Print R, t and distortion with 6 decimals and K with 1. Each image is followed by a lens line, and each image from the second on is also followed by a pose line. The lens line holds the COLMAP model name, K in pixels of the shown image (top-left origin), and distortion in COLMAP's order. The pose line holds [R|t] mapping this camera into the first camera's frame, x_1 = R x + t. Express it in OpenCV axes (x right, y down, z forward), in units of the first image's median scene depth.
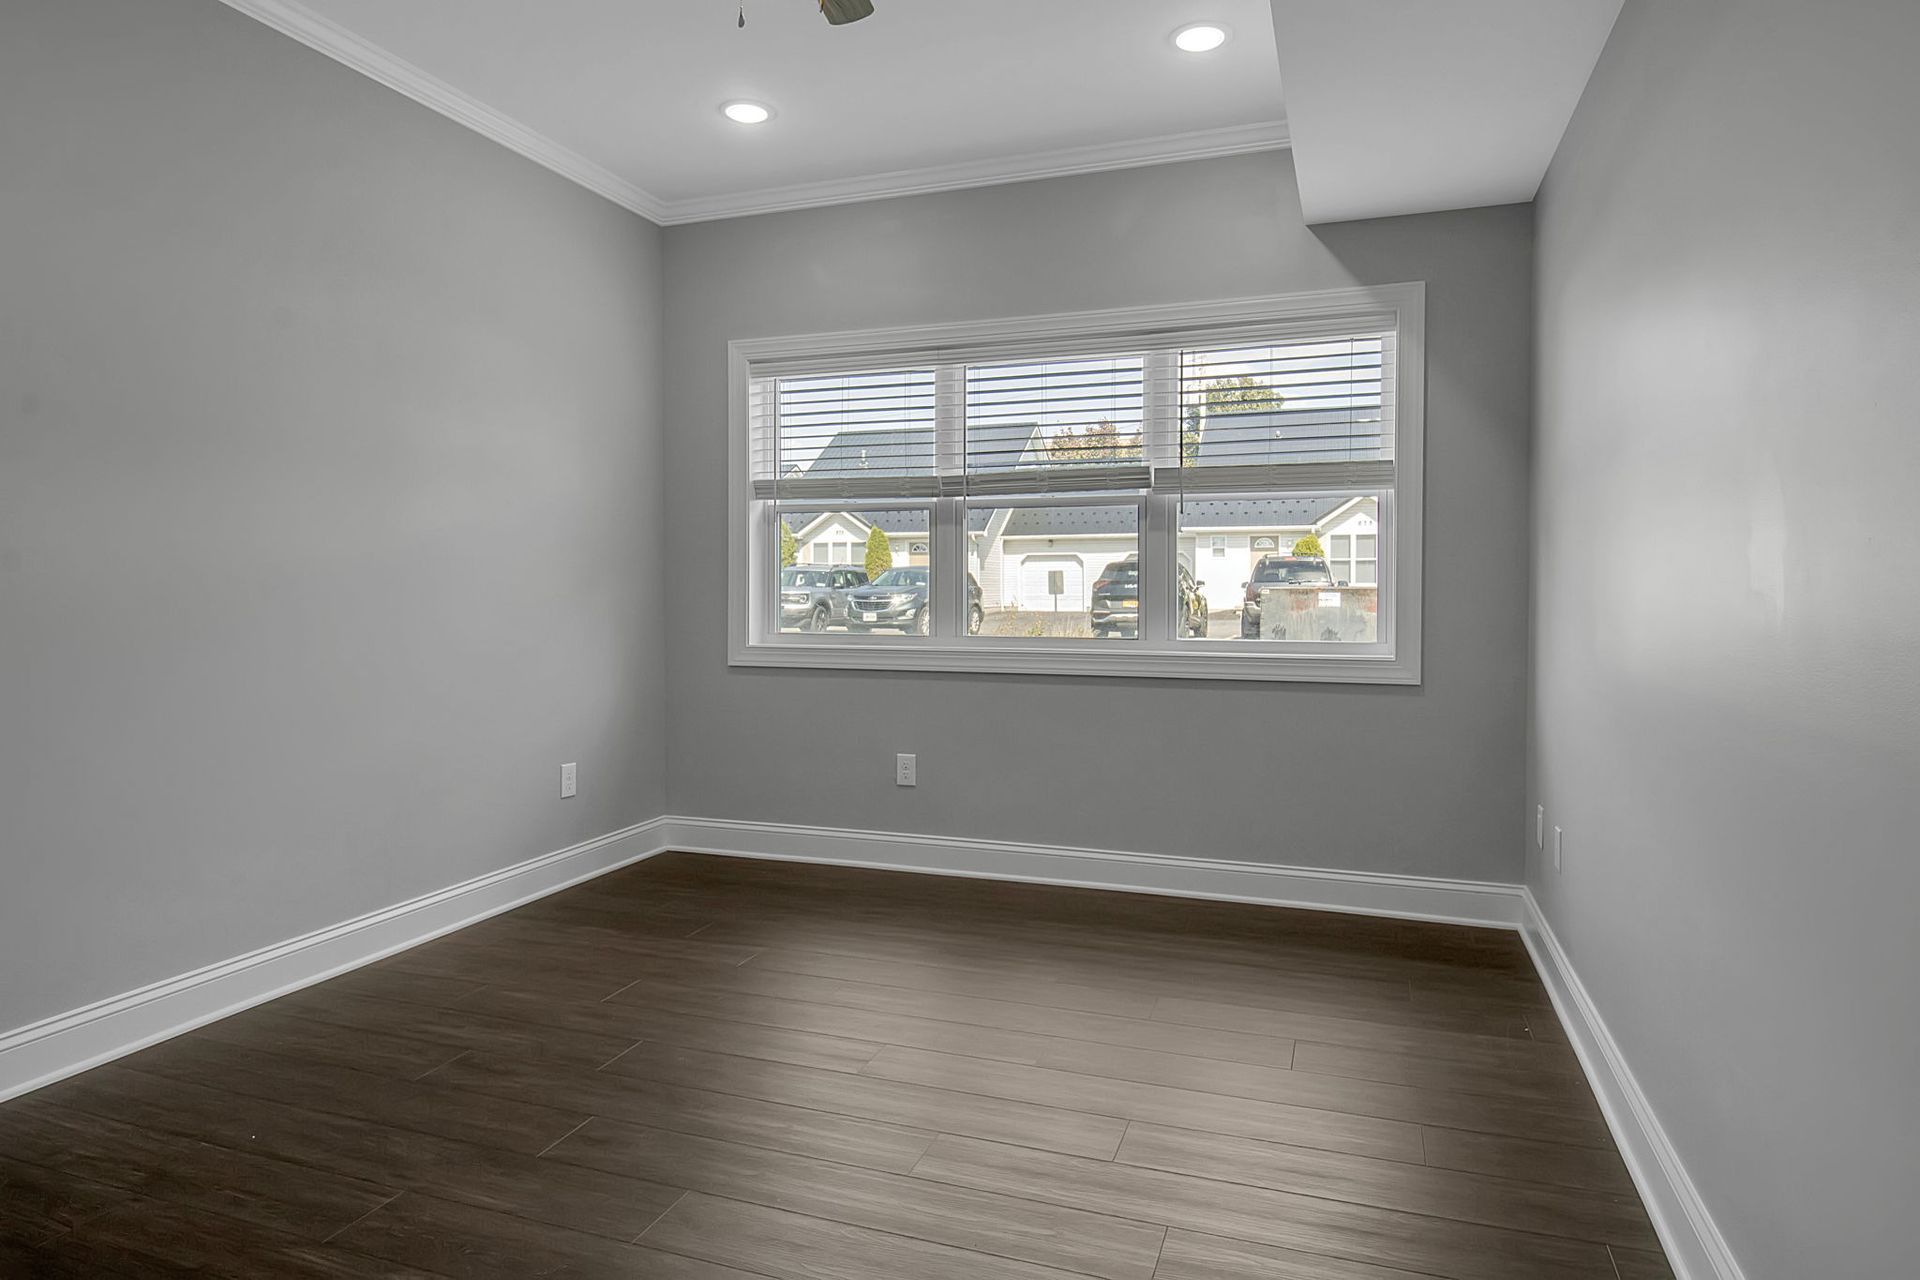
lens RADIAL K [[1006.8, 0, 969.4], [0, 1006.8, 607.6], [0, 0, 1]] dist [0.002918, -0.000700]
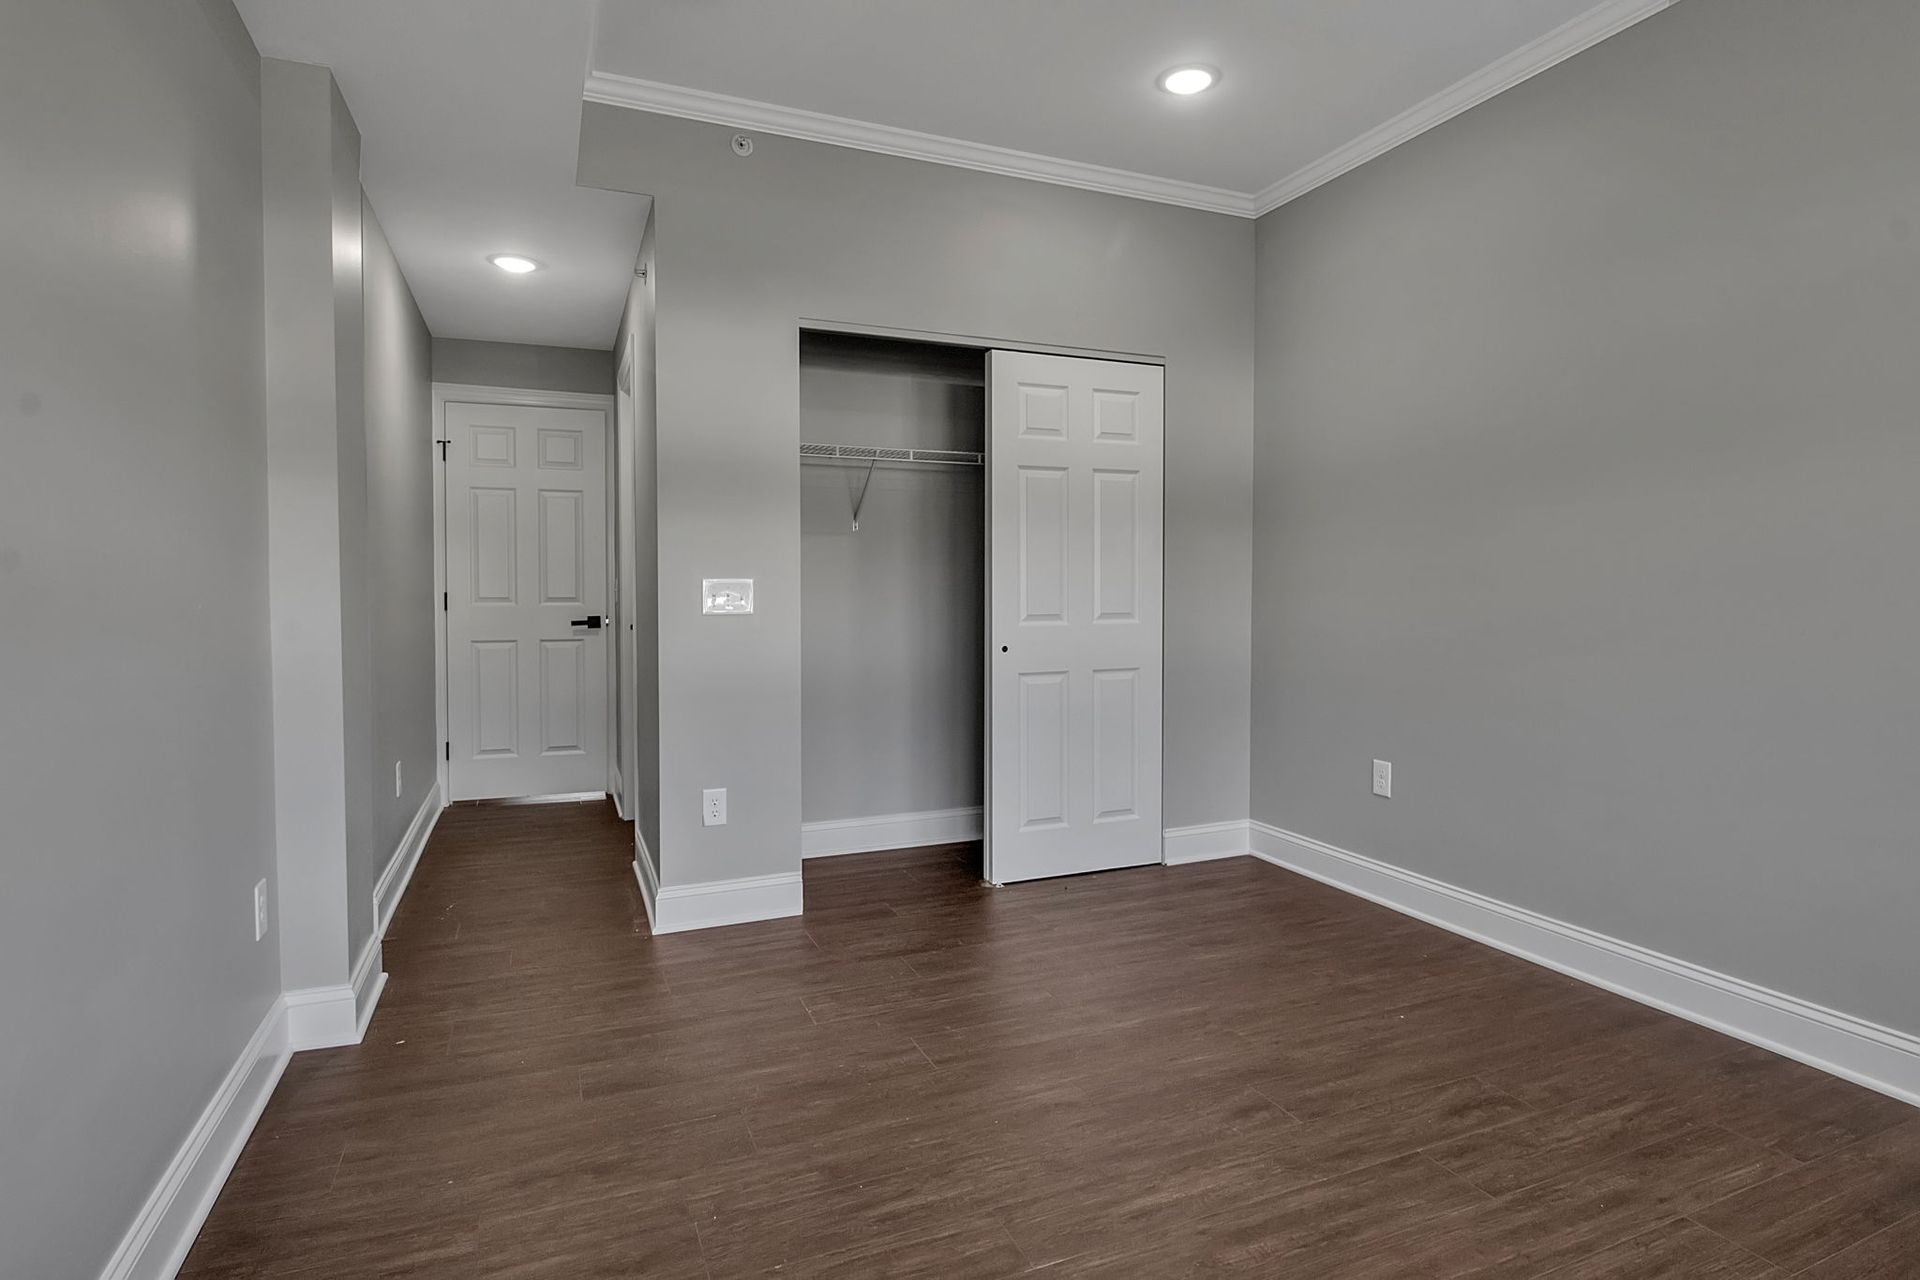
lens RADIAL K [[1006.8, 0, 969.4], [0, 1006.8, 607.6], [0, 0, 1]] dist [0.002918, -0.000700]
pose [[-0.714863, 0.002003, -0.699261, 0.488734], [-0.024674, 0.999301, 0.028087, 0.003123], [0.698829, 0.037332, -0.714314, 1.382530]]
